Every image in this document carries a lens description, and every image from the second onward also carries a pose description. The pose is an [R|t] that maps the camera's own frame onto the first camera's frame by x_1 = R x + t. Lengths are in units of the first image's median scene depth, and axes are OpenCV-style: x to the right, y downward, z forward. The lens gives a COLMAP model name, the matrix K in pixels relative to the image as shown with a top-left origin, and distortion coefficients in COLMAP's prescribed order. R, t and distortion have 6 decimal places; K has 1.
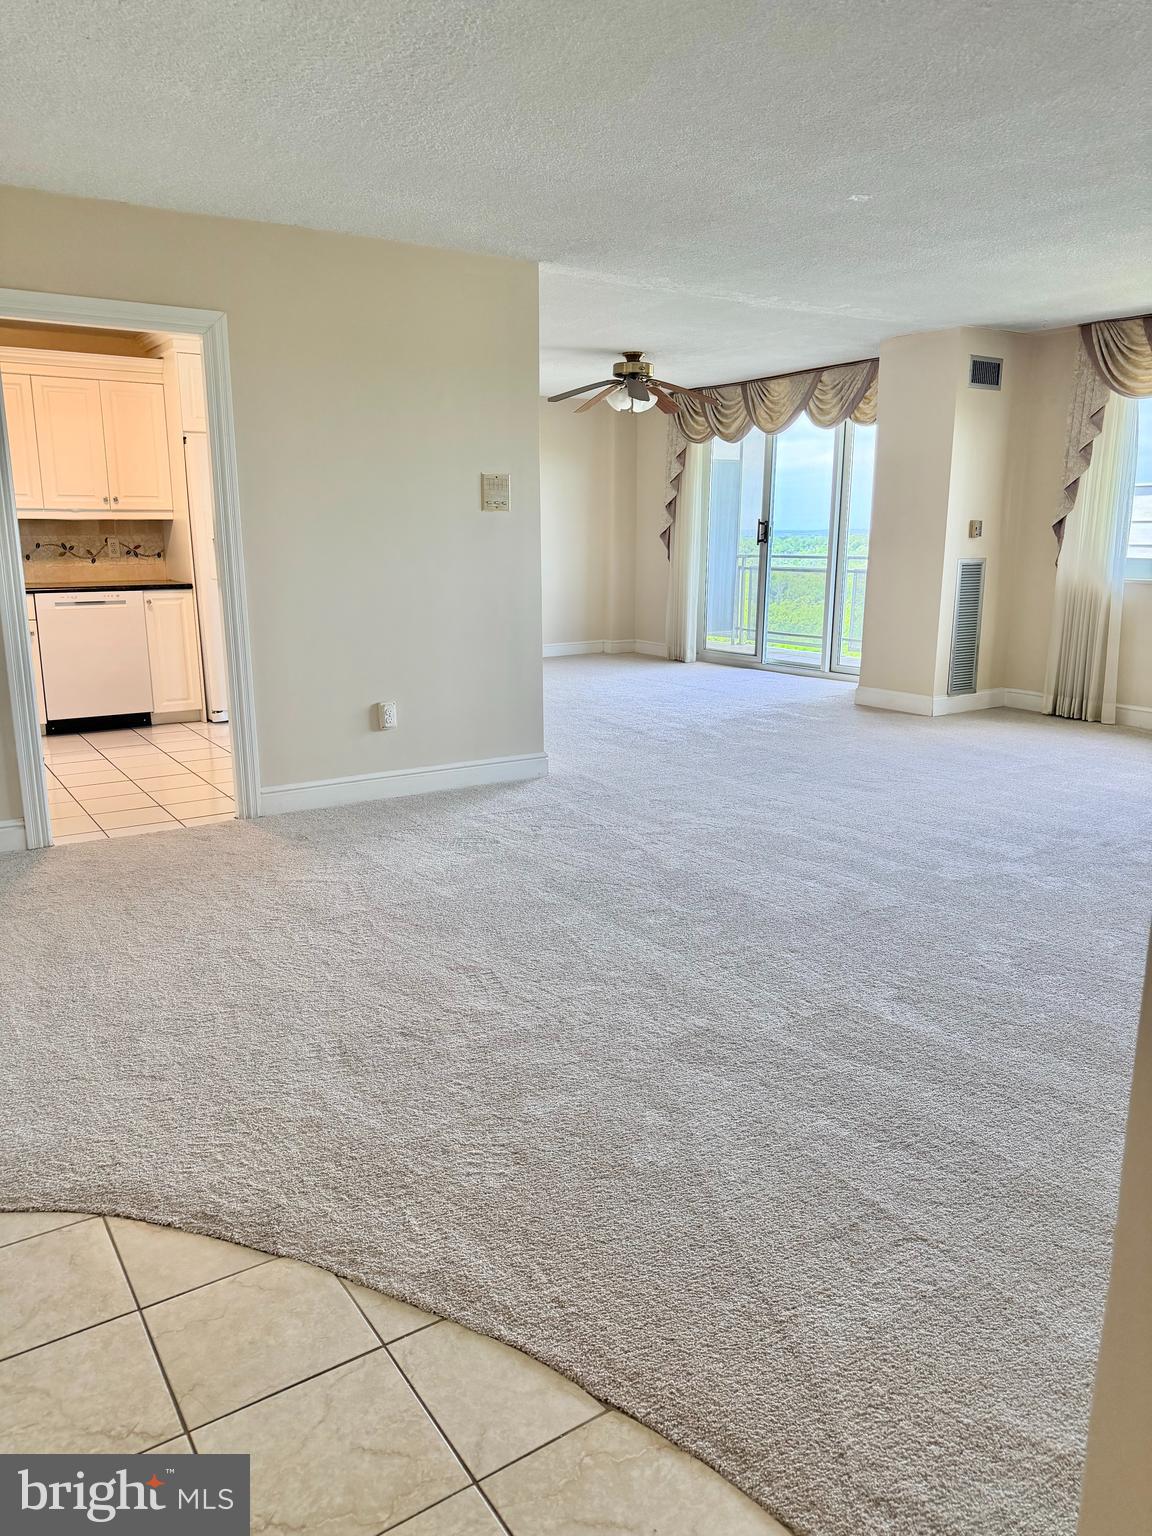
lens RADIAL K [[1050.5, 0, 576.0], [0, 1050.5, 768.0], [0, 0, 1]] dist [0.076667, -0.128694]
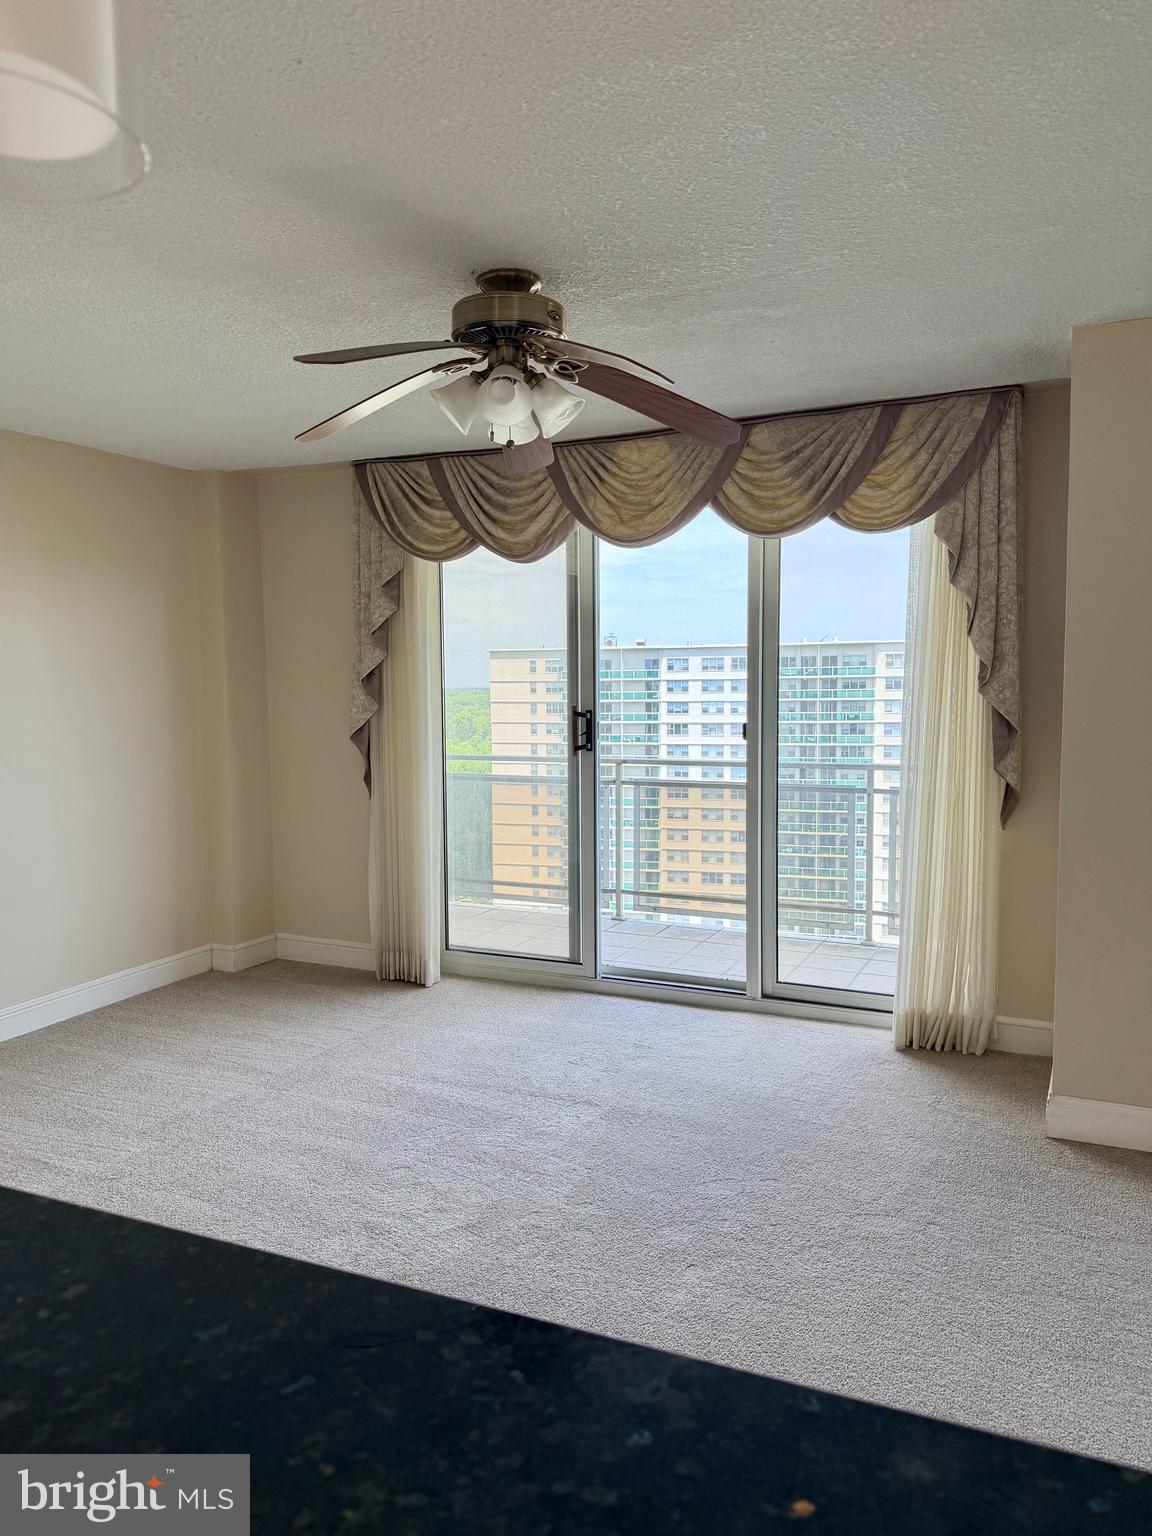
lens RADIAL K [[1050.5, 0, 576.0], [0, 1050.5, 768.0], [0, 0, 1]] dist [0.076667, -0.128694]
pose [[0.853182, -0.039408, 0.520122, -0.140881], [0.120295, 0.985128, -0.122686, -0.208586], [-0.507552, 0.167241, 0.845234, 0.832378]]
